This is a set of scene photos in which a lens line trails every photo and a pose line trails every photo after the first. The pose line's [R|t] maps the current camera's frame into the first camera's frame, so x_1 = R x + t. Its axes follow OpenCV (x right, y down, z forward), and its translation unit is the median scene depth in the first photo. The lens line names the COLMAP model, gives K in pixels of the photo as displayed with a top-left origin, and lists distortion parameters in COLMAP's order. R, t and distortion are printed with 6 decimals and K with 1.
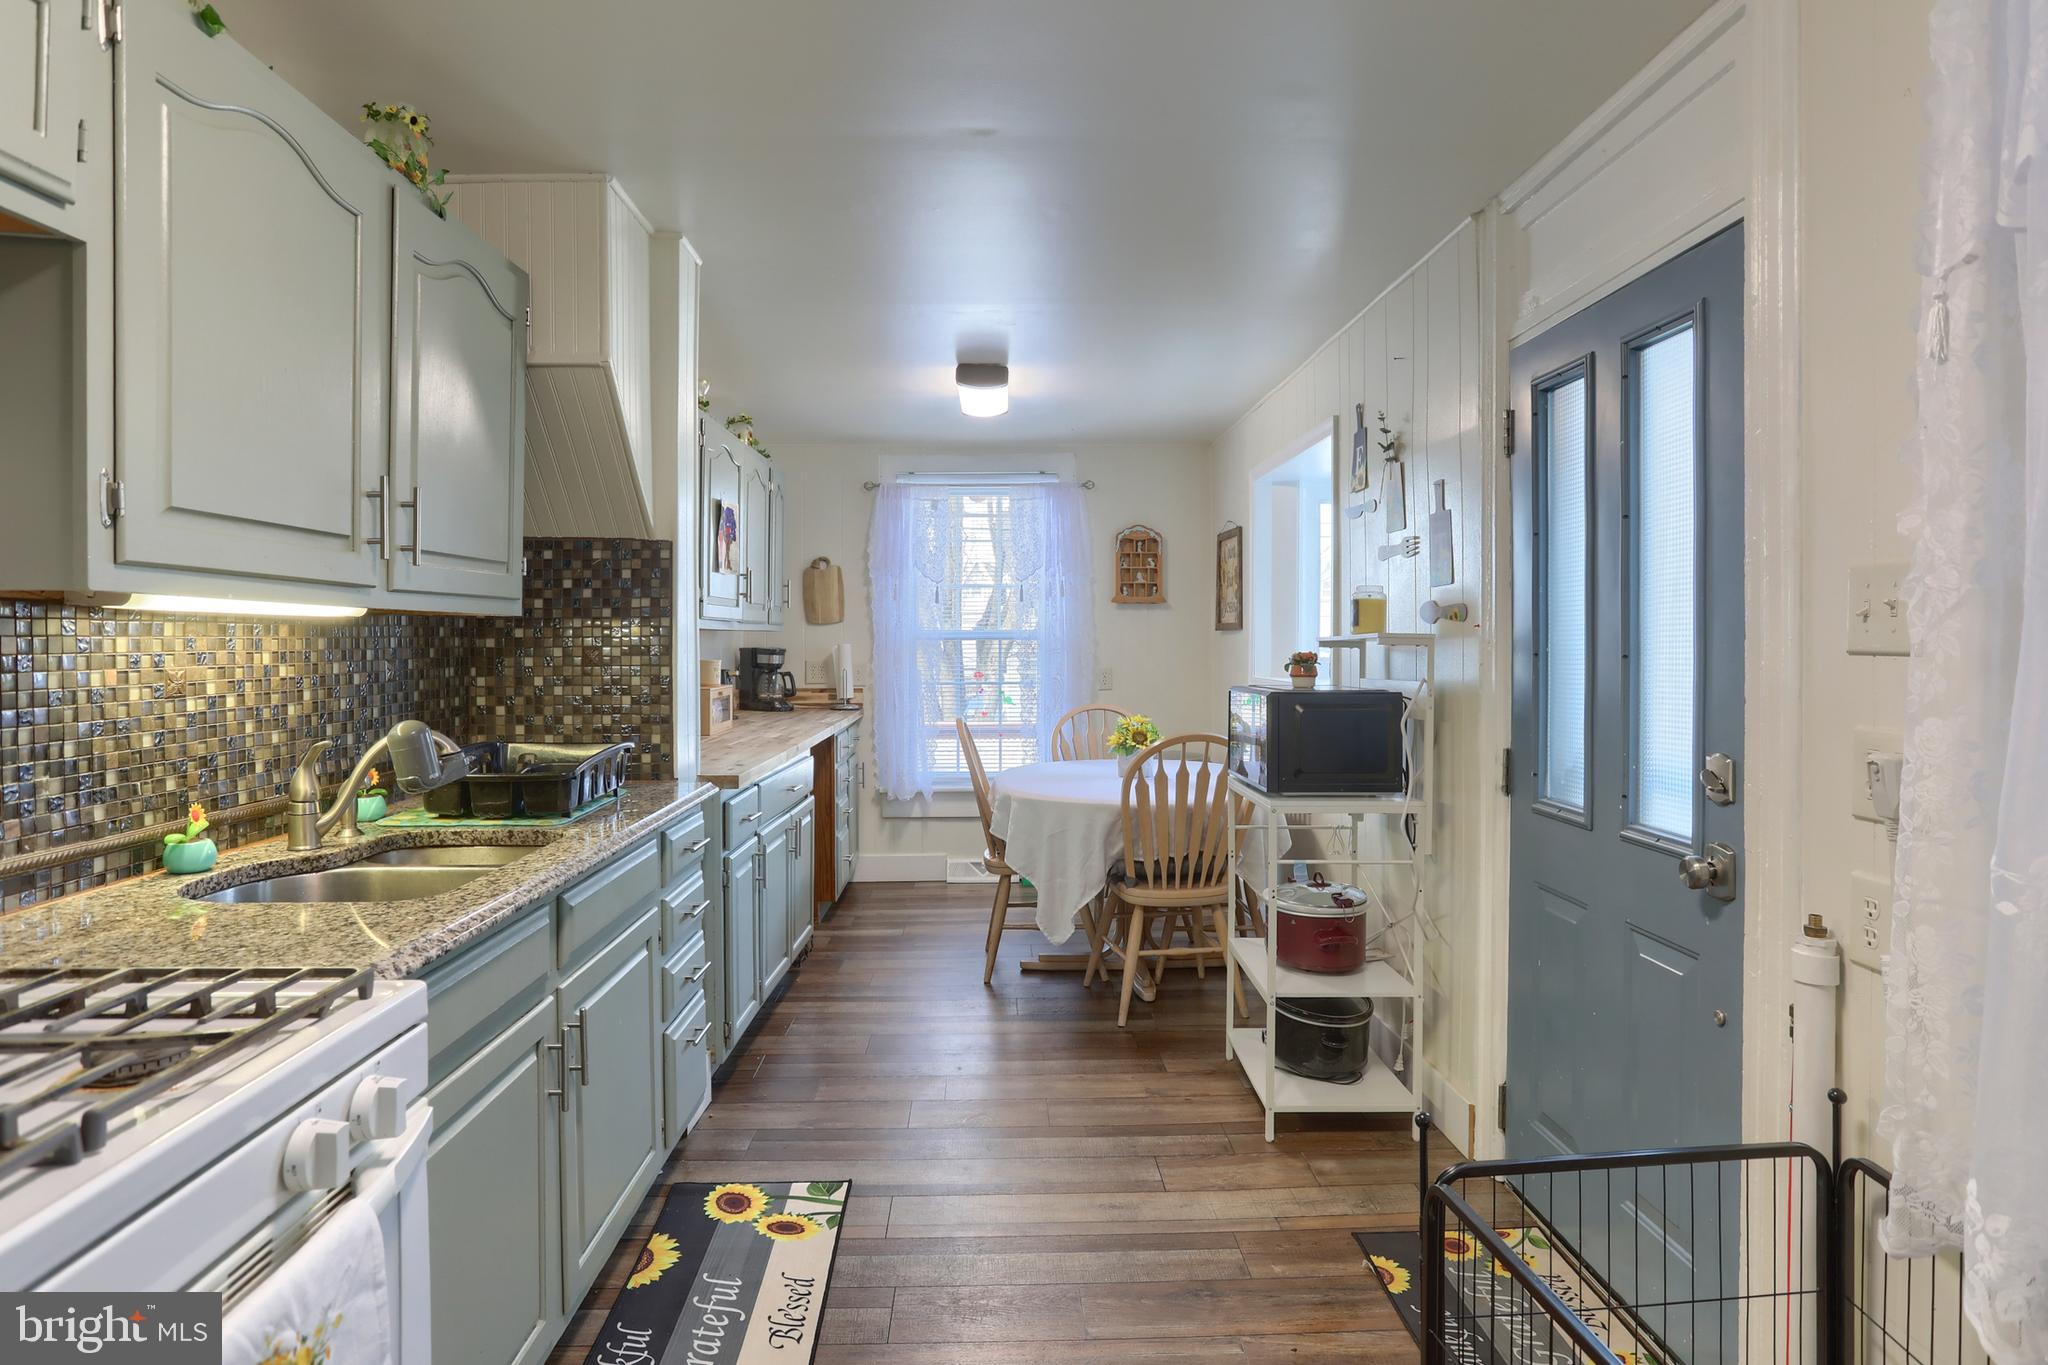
lens RADIAL K [[1114.3, 0, 1014.0], [0, 1114.3, 644.5], [0, 0, 1]] dist [-0.038222, 0.000805]
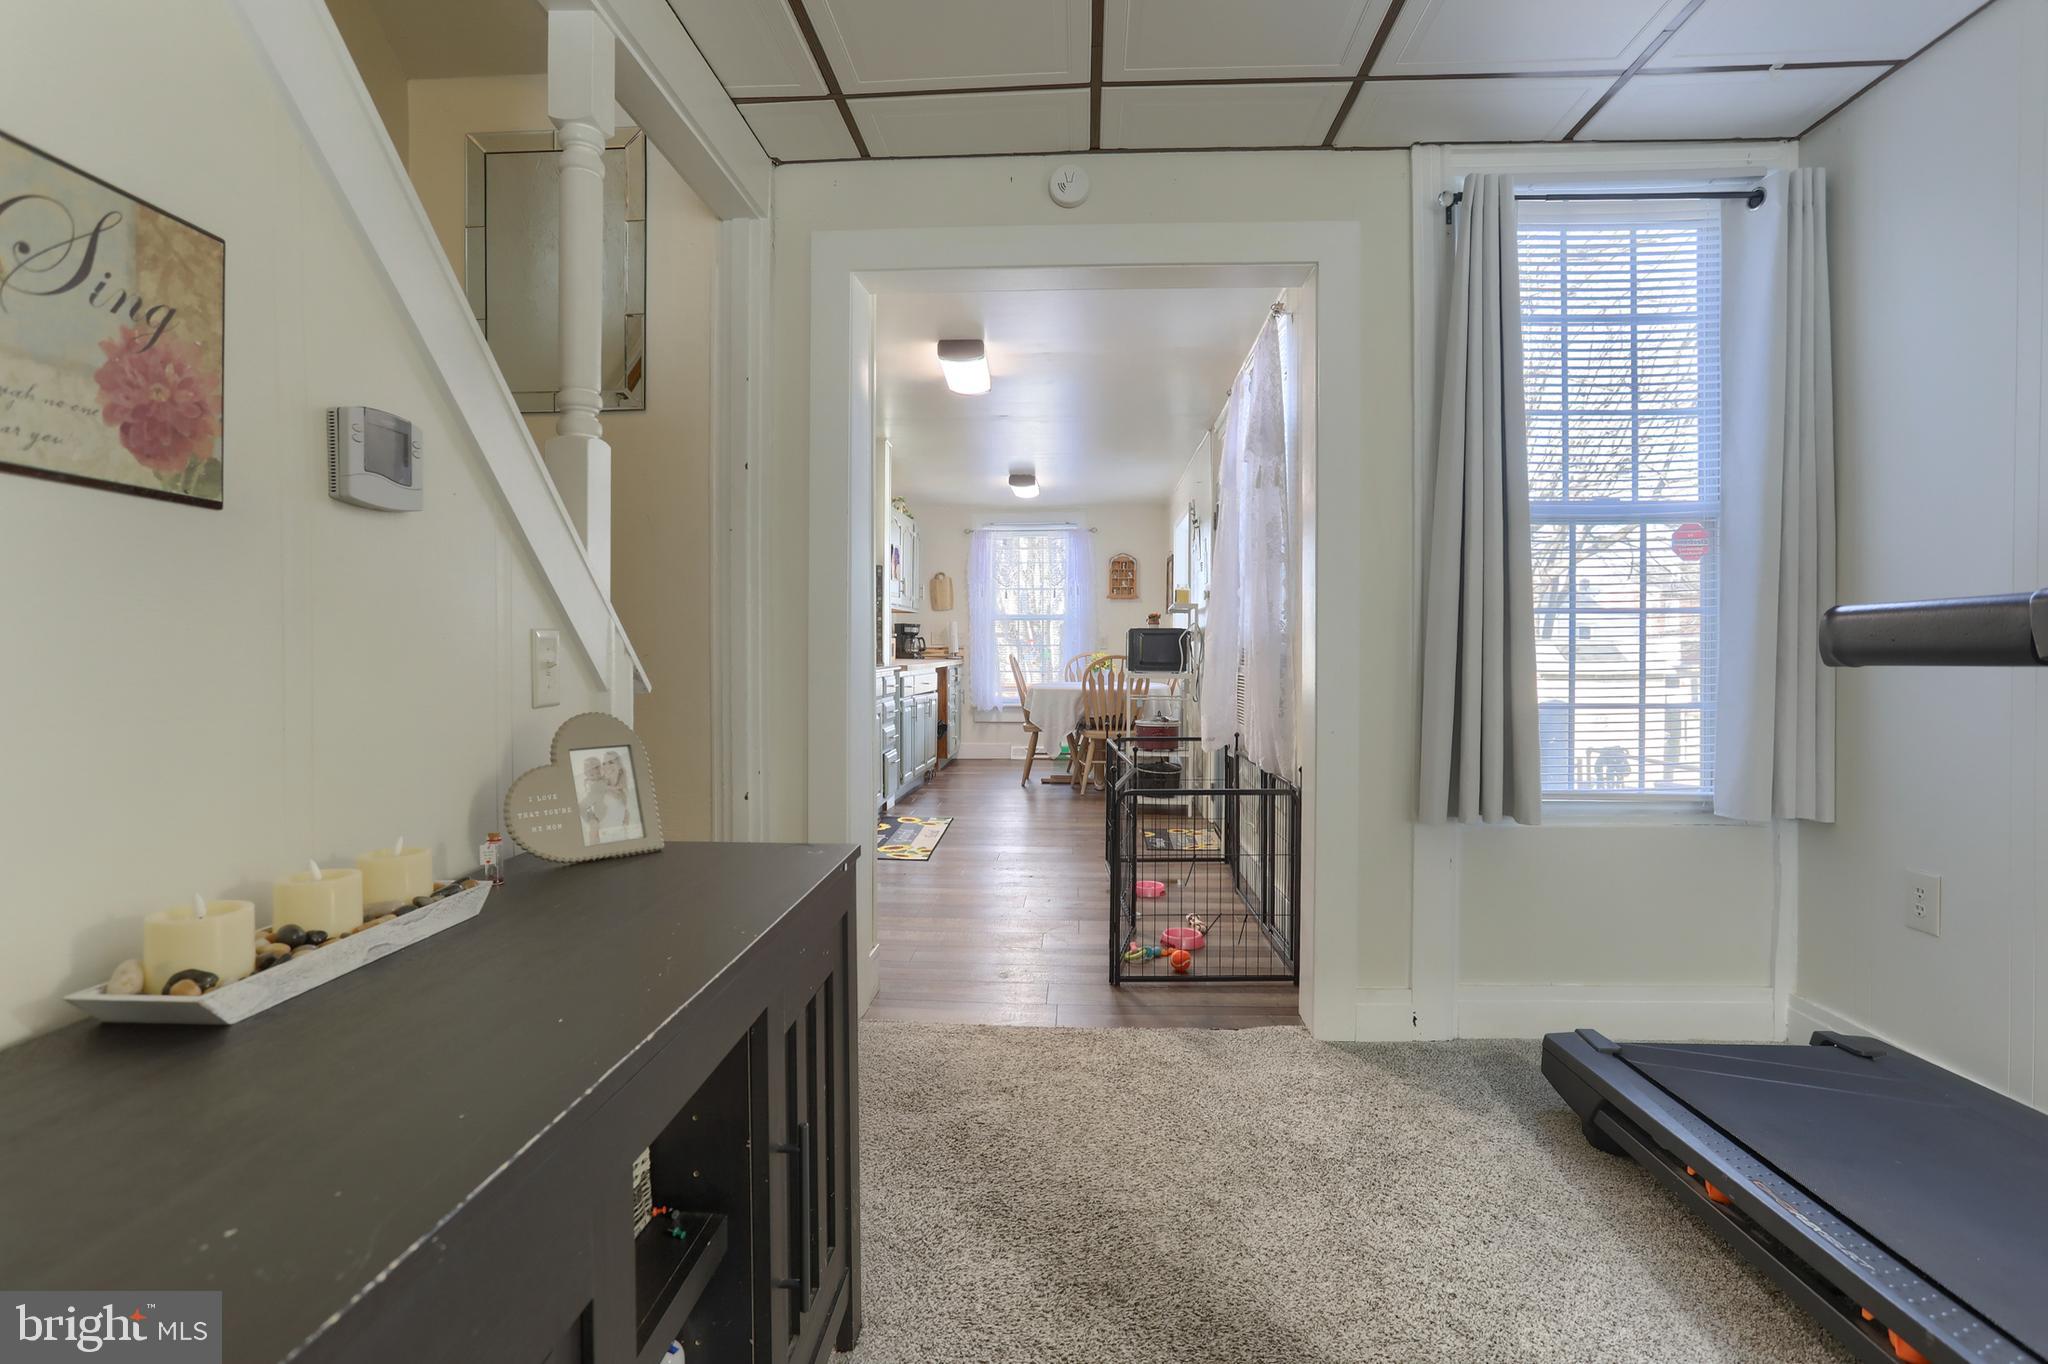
lens RADIAL K [[1020.2, 0, 1028.8], [0, 1020.2, 661.7], [0, 0, 1]] dist [-0.042944, 0.013036]
pose [[0.996876, 0.007054, -0.078664, 0.102236], [-0.006182, 0.999917, 0.011319, 0.048534], [0.078737, -0.010798, 0.996837, -0.651388]]
